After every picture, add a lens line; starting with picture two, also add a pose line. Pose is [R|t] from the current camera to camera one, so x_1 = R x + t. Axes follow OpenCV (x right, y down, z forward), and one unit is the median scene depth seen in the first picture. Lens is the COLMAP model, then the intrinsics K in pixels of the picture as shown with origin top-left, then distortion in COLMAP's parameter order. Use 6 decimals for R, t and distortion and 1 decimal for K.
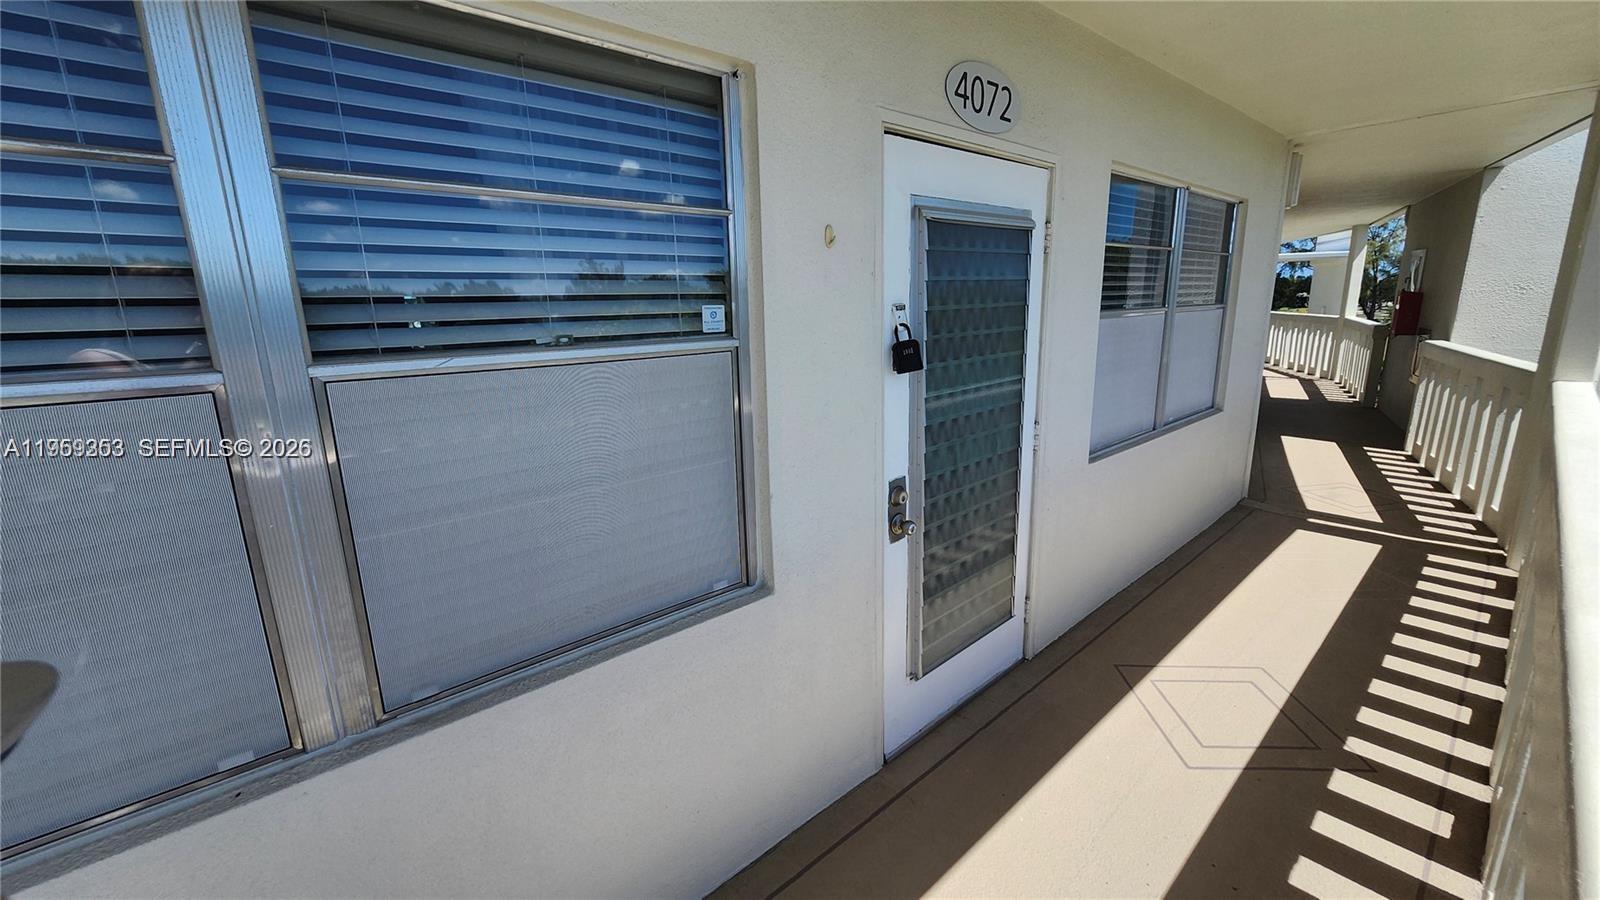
lens RADIAL K [[641.0, 0, 802.0], [0, 641.0, 451.7], [0, 0, 1]] dist [-0.002894, -0.000367]
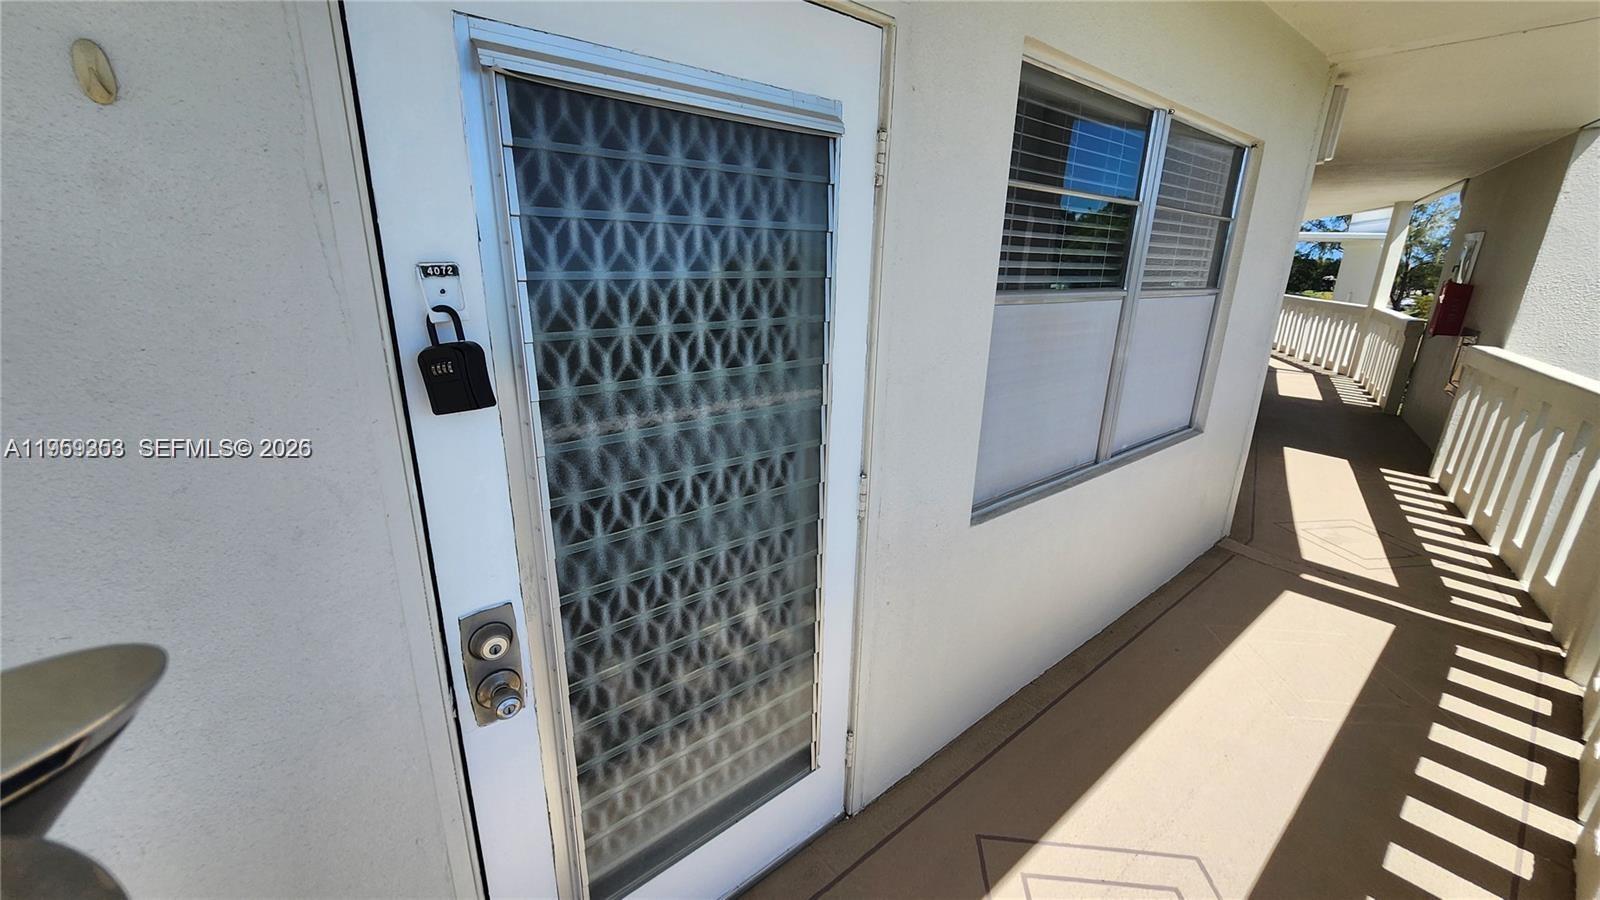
lens RADIAL K [[630.4, 0, 811.3], [0, 630.4, 451.5], [0, 0, 1]] dist [-0.001277, -0.000305]
pose [[0.998414, 0.056087, -0.004976, 0.185458], [-0.055608, 0.996047, 0.069274, -0.061265], [0.008841, -0.068887, 0.997585, 0.233999]]
